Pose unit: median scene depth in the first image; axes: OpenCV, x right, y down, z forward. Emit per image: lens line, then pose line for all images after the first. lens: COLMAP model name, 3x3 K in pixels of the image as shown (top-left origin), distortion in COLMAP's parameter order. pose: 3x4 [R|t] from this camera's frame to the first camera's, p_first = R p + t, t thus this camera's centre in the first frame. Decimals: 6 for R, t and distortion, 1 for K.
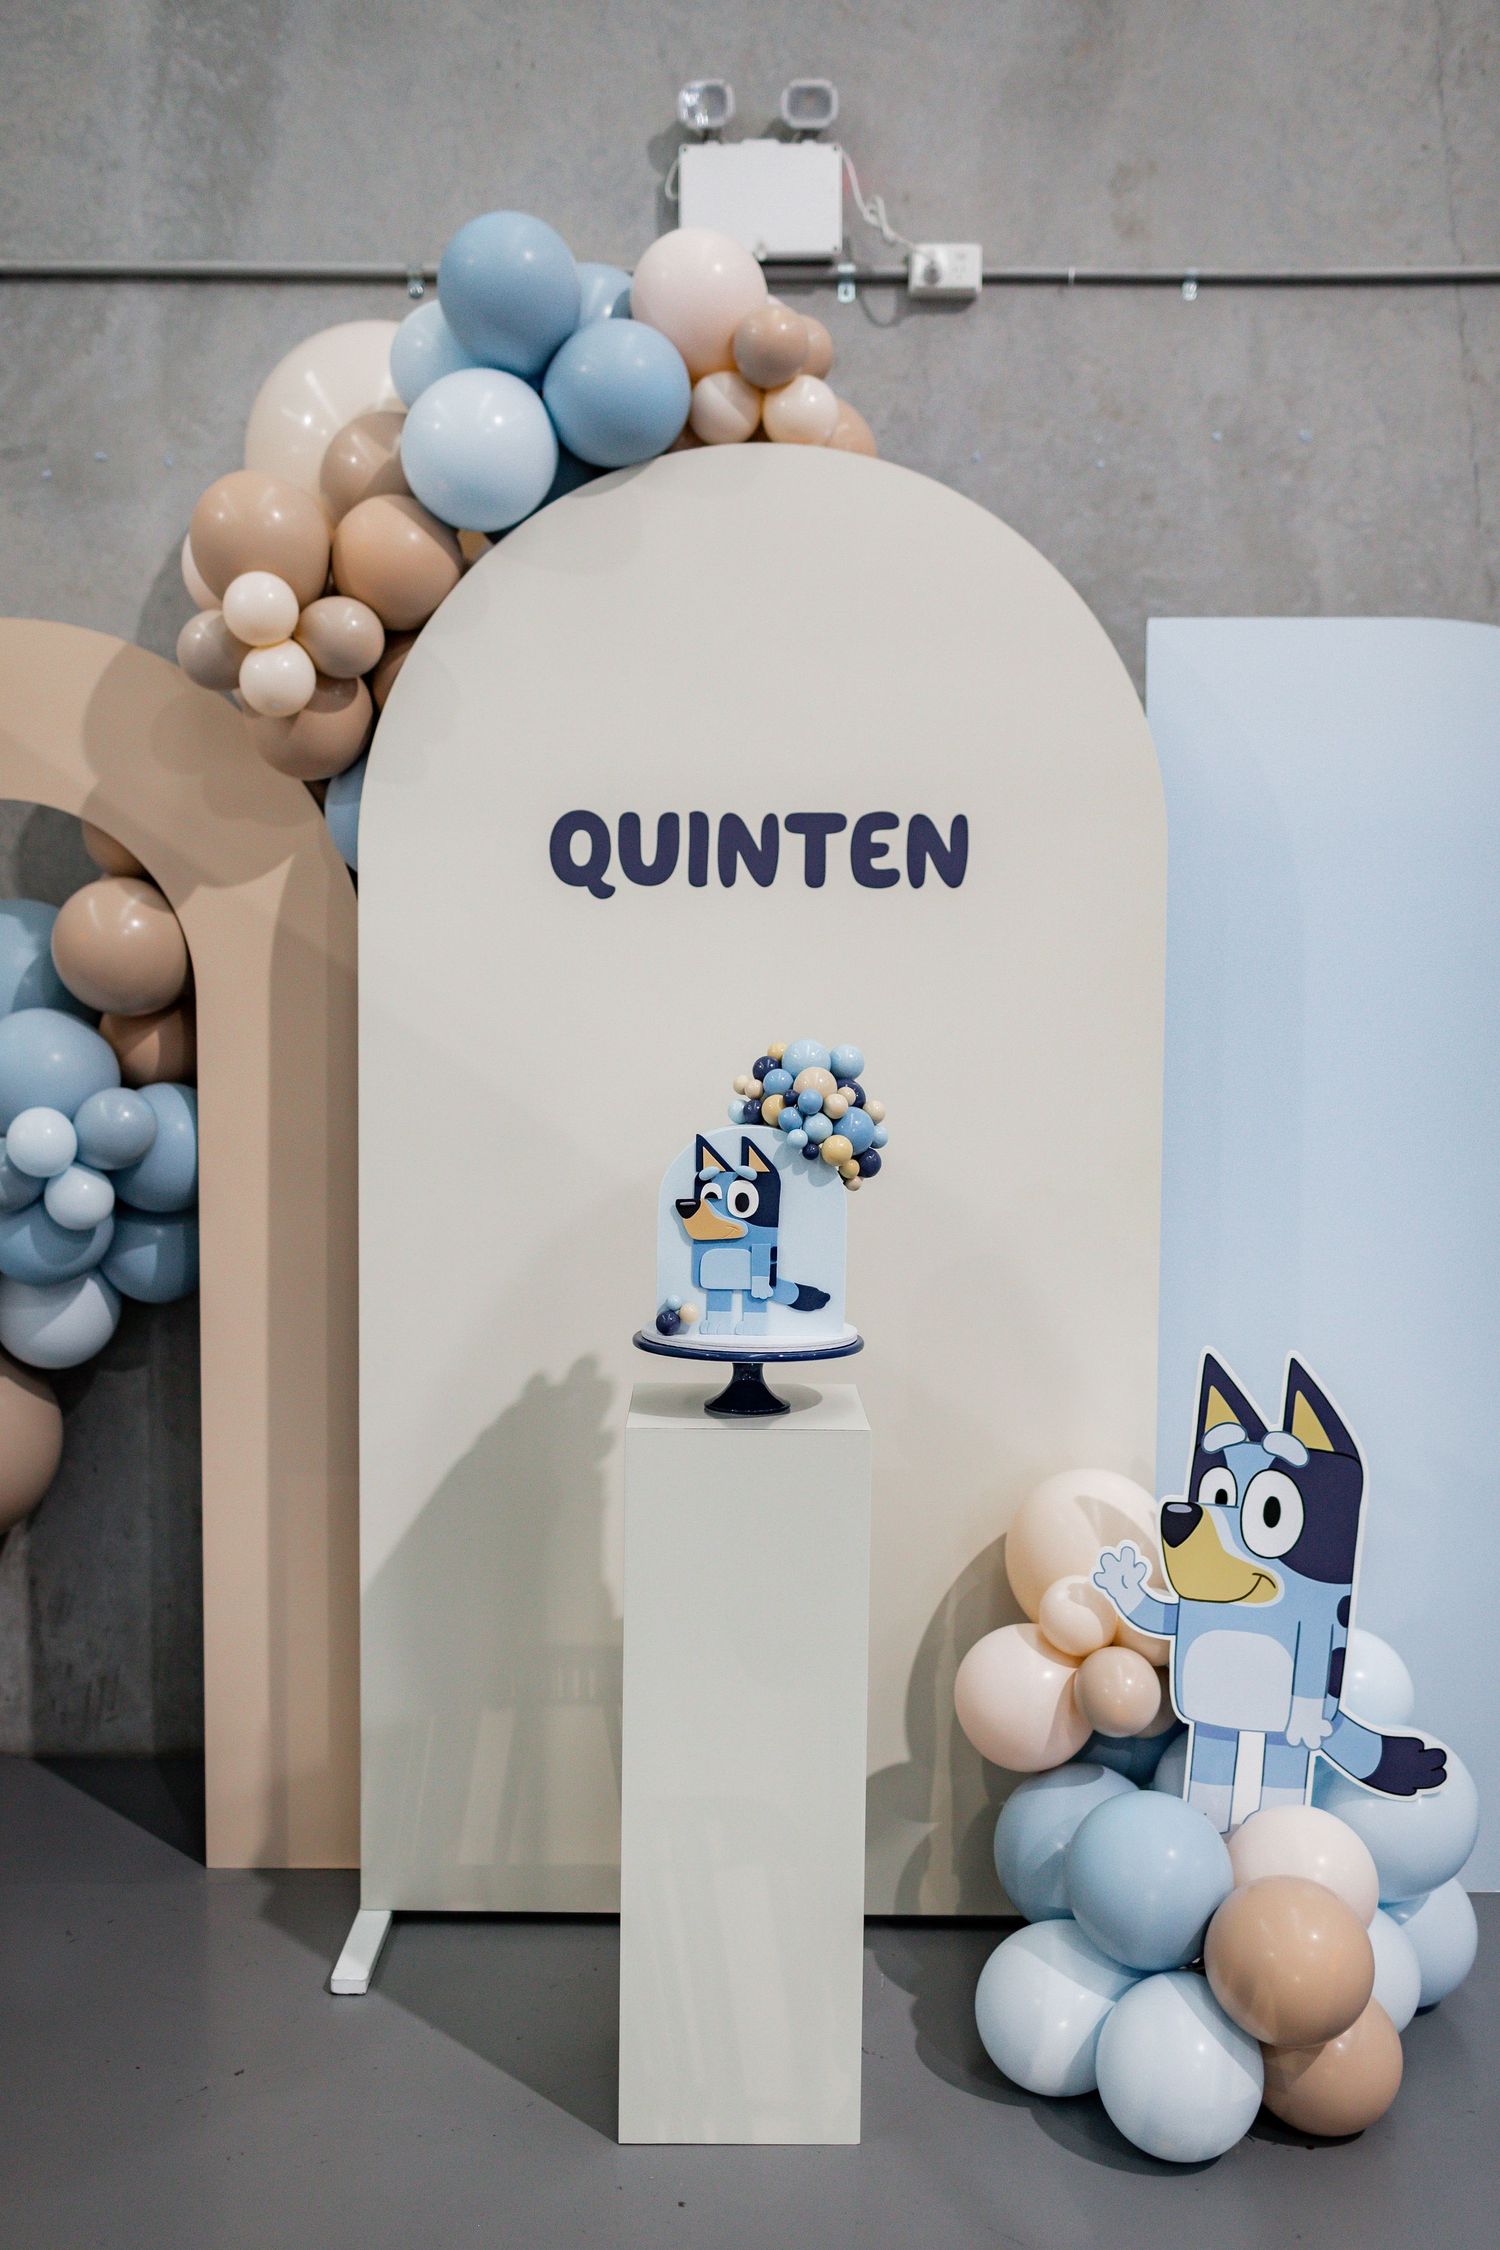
lens RADIAL K [[2143.2, 0, 763.0], [0, 2143.2, 1132.9], [0, 0, 1]] dist [0.008513, 0.000000]
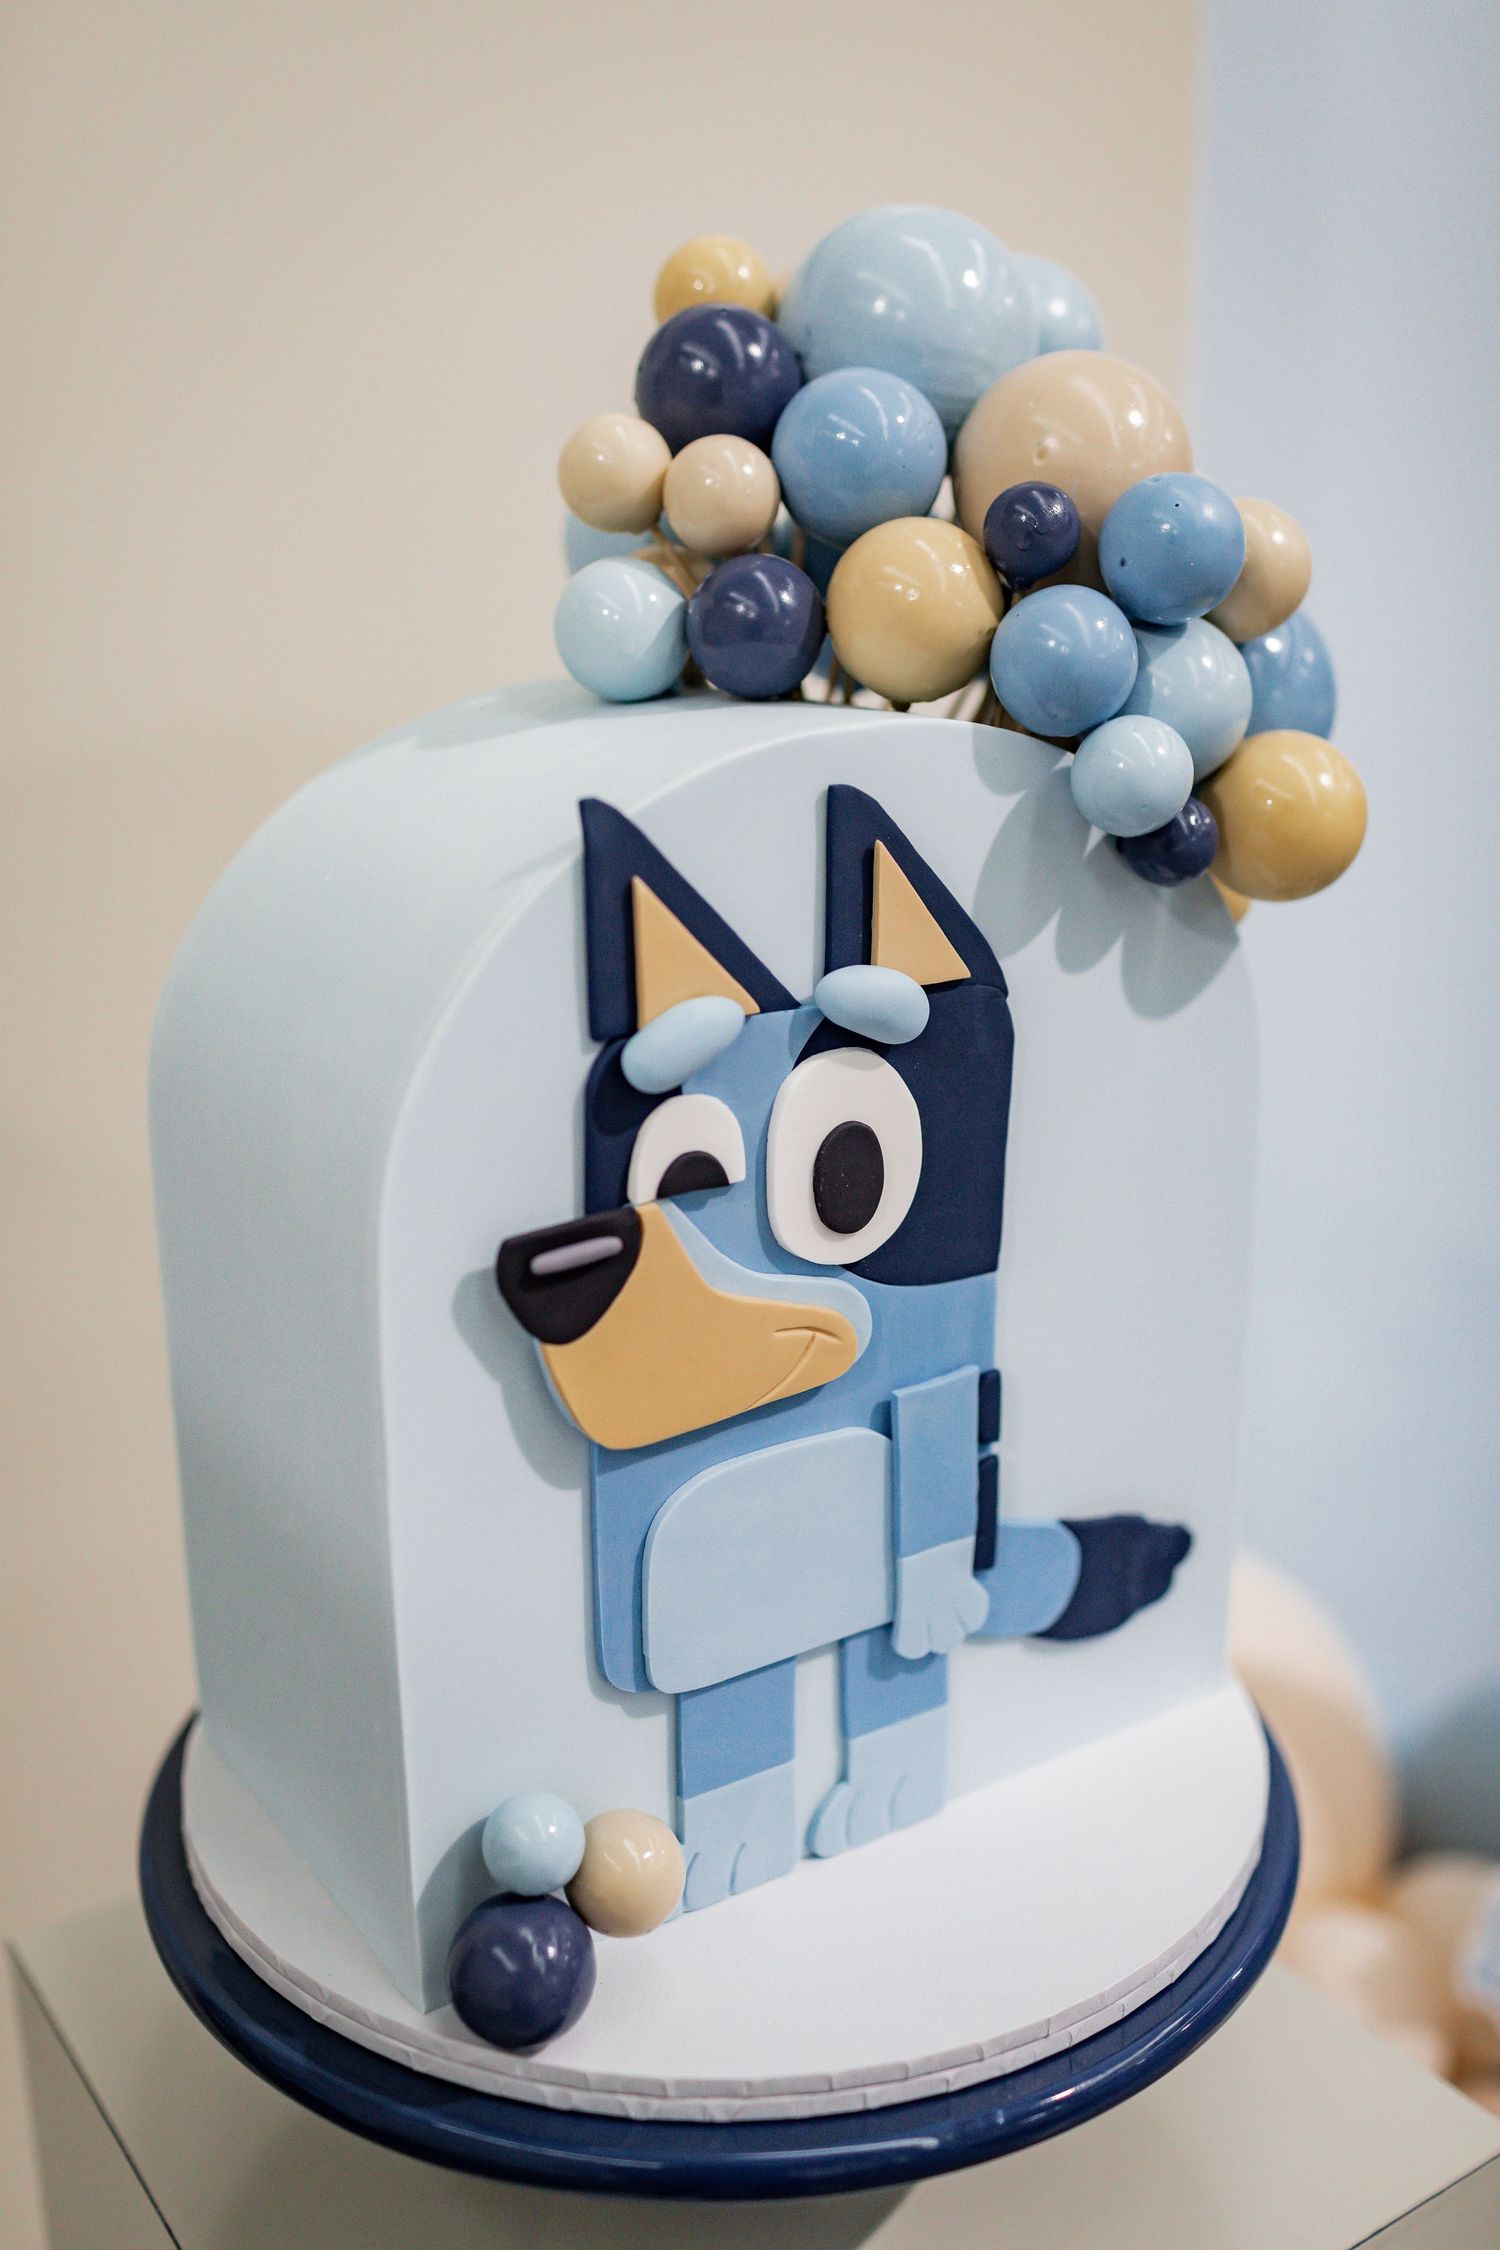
lens RADIAL K [[2143.2, 0, 748.4], [0, 2143.2, 1113.8], [0, 0, 1]] dist [0.008513, 0.000000]
pose [[0.825577, -0.177555, 0.535627, -0.092222], [0.053241, 0.969482, 0.239312, -0.011877], [-0.561772, -0.169053, 0.809836, 0.752546]]
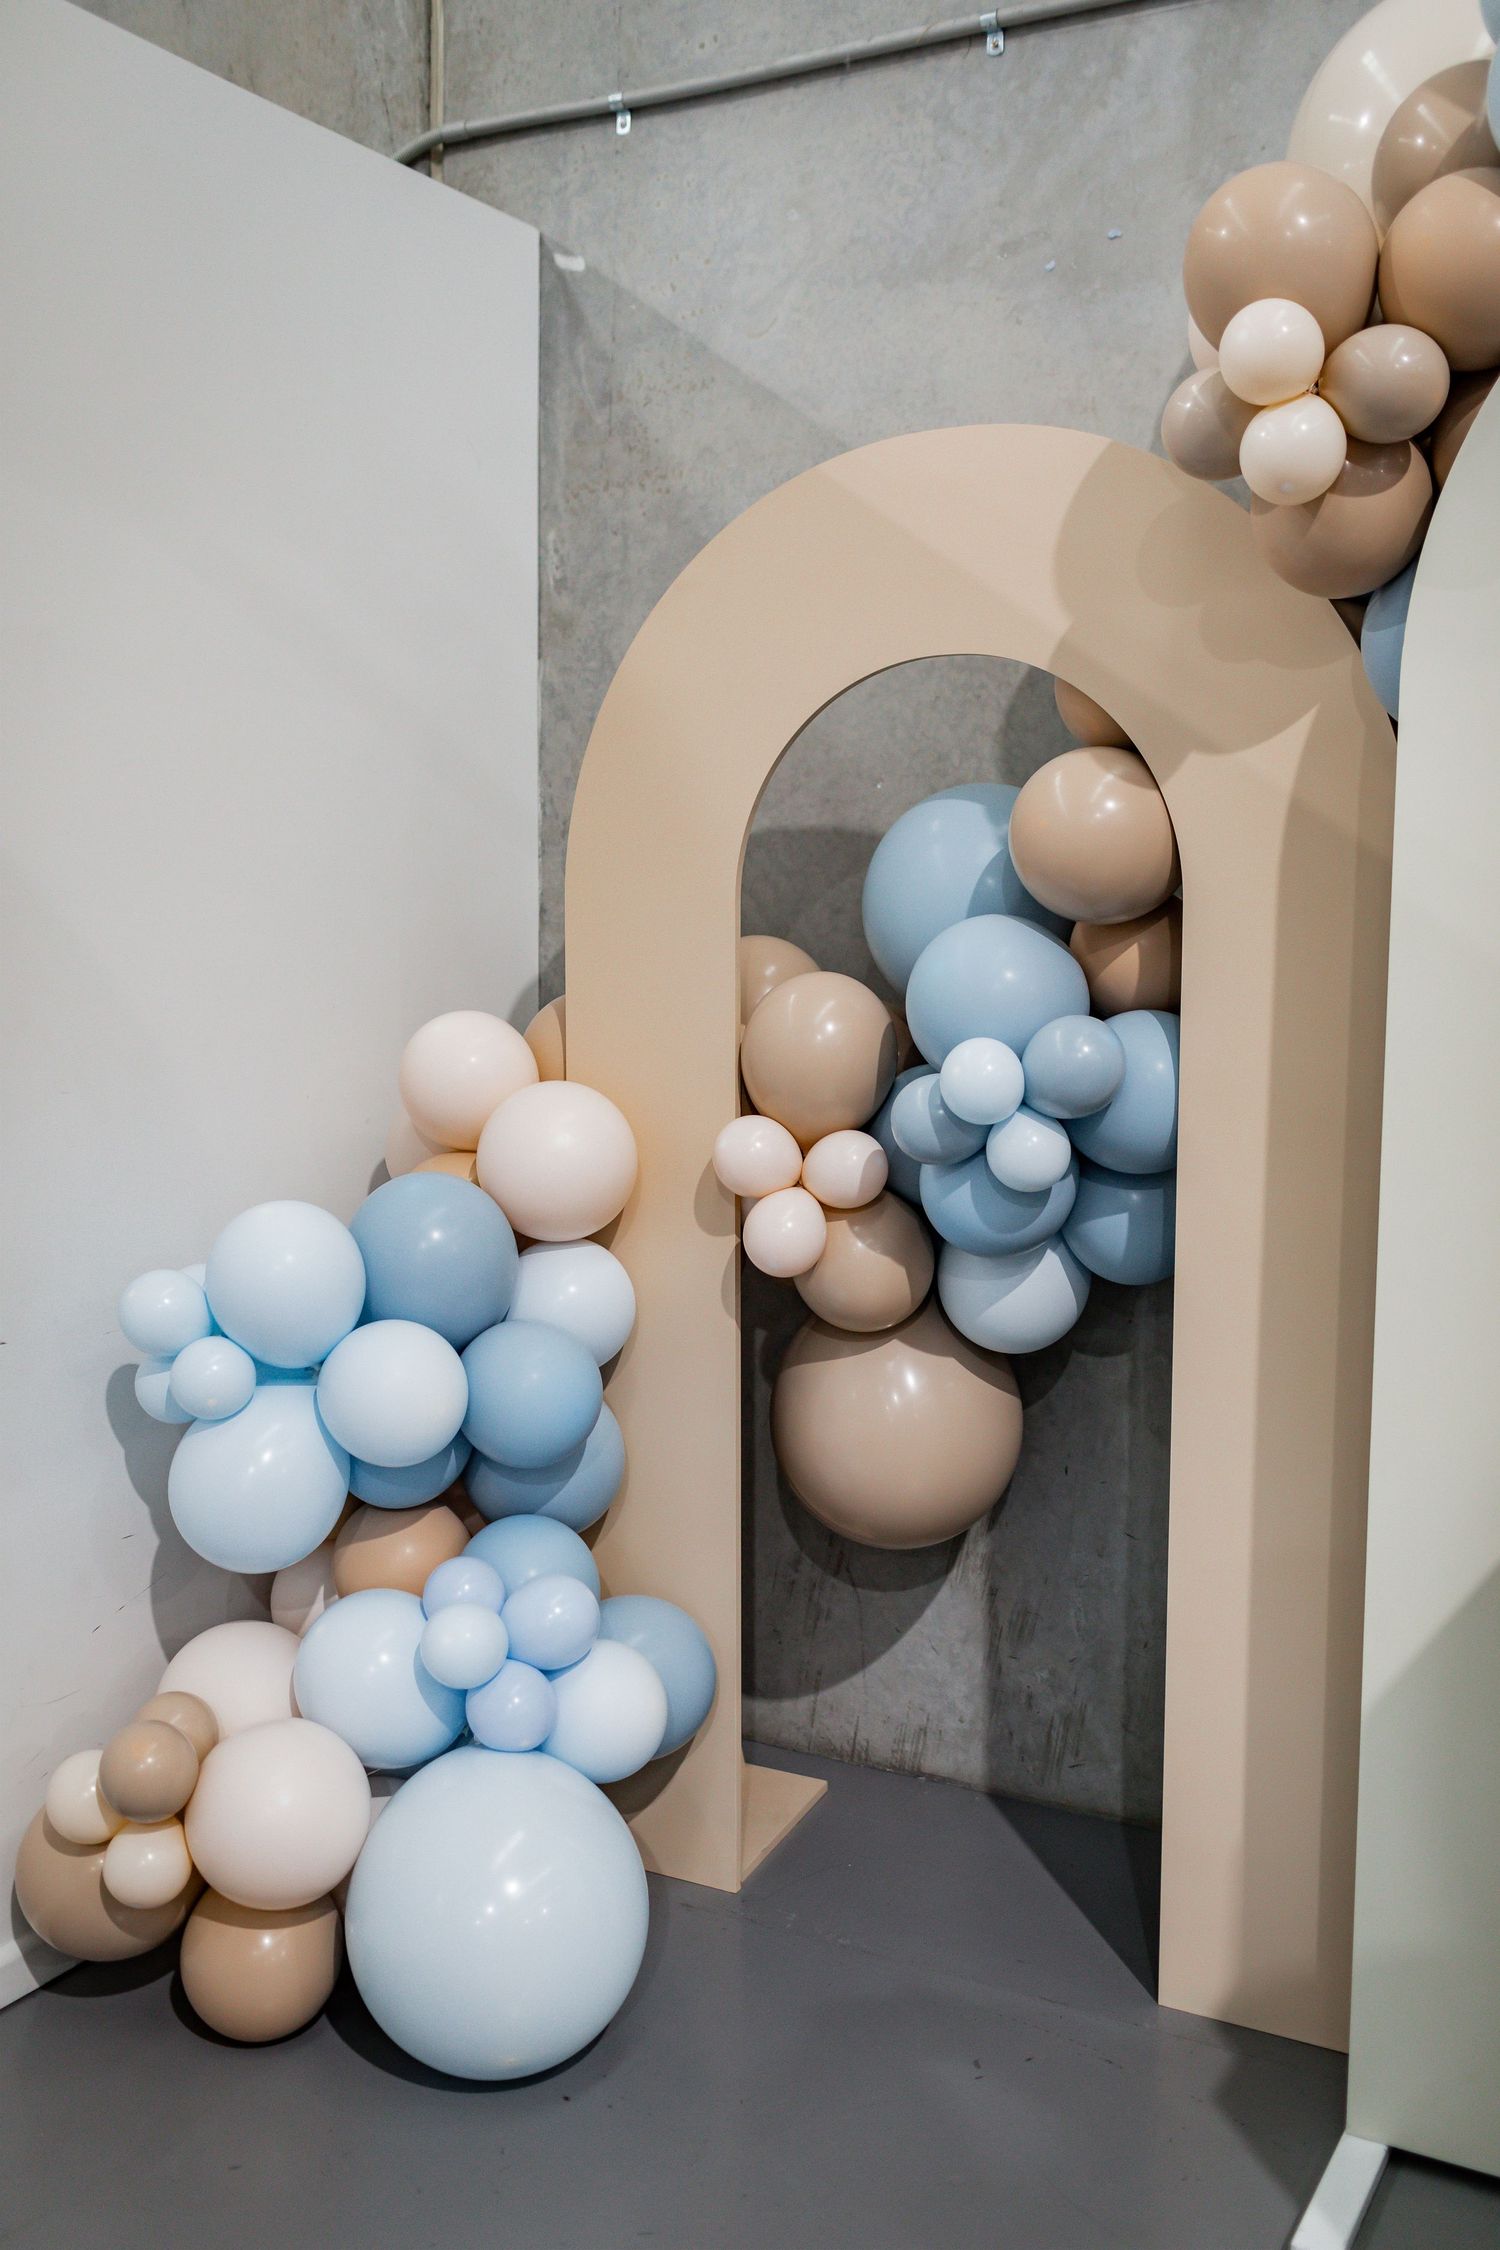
lens RADIAL K [[2143.2, 0, 752.9], [0, 2143.2, 1132.3], [0, 0, 1]] dist [0.008513, 0.000000]
pose [[0.874230, 0.046672, -0.483263, -0.025990], [-0.030526, 0.998683, 0.041227, -0.007338], [0.484551, -0.021289, 0.874504, 0.279744]]
